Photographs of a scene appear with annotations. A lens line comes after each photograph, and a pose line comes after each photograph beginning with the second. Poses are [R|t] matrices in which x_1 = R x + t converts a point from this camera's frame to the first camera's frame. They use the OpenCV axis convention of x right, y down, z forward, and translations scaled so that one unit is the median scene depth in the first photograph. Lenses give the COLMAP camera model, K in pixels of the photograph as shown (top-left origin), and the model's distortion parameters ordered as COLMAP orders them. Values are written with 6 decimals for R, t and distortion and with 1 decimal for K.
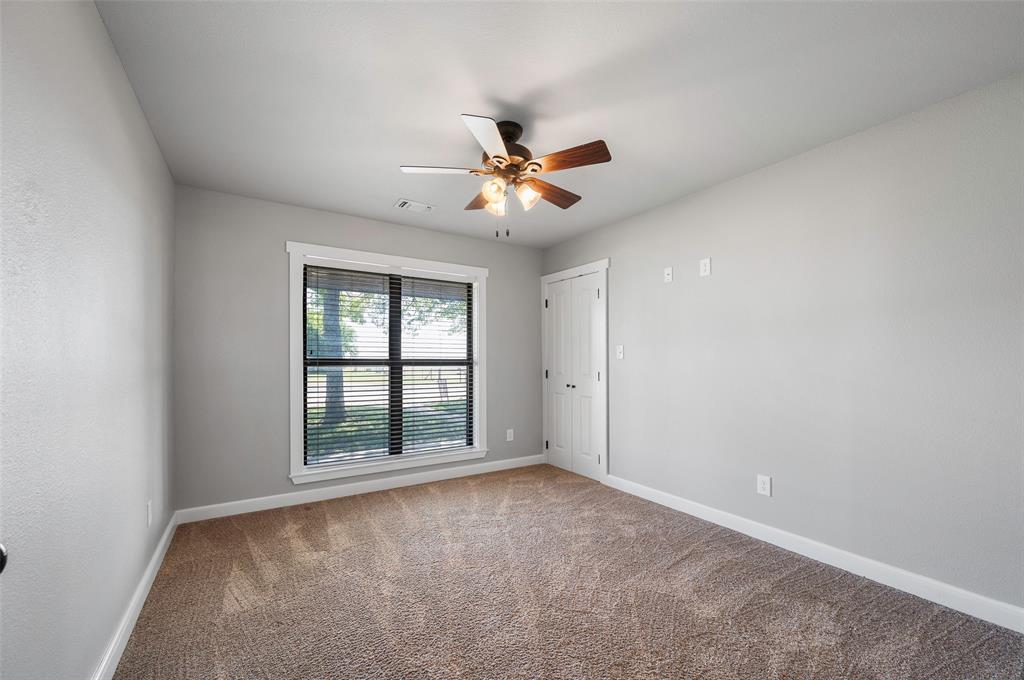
lens RADIAL K [[411.6, 0, 511.8], [0, 411.6, 357.8], [0, 0, 1]] dist [0.000351, 0.000607]
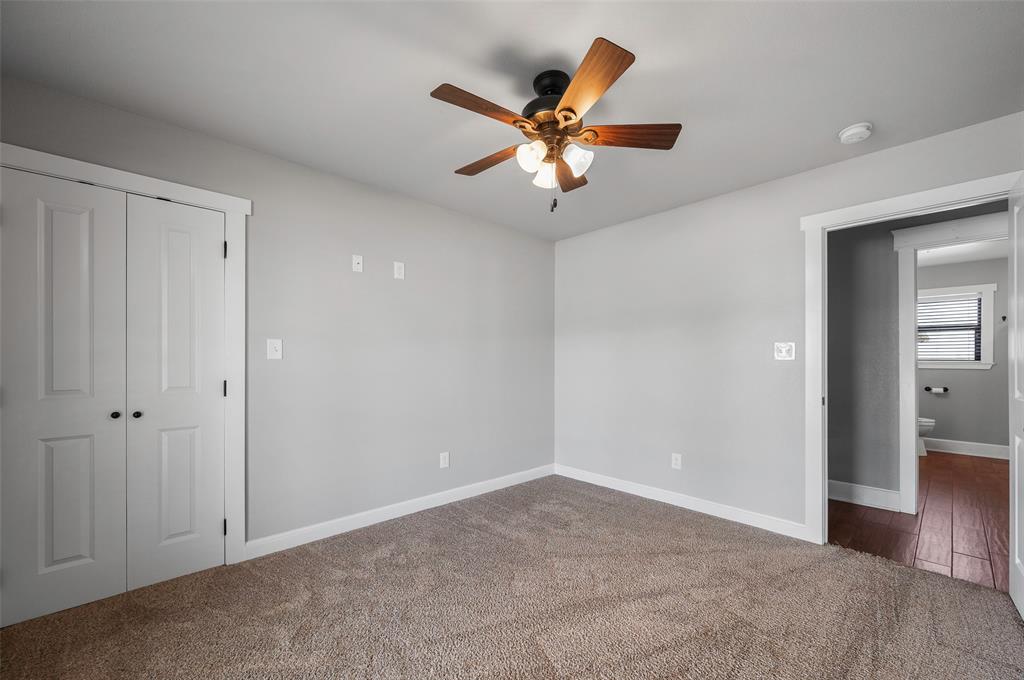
lens RADIAL K [[411.6, 0, 511.8], [0, 411.6, 357.8], [0, 0, 1]] dist [0.000351, 0.000607]
pose [[-0.189852, 0.007909, 0.981781, -0.539026], [-0.004006, 0.999953, -0.008830, 0.005286], [-0.981805, -0.005609, -0.189811, 0.838906]]
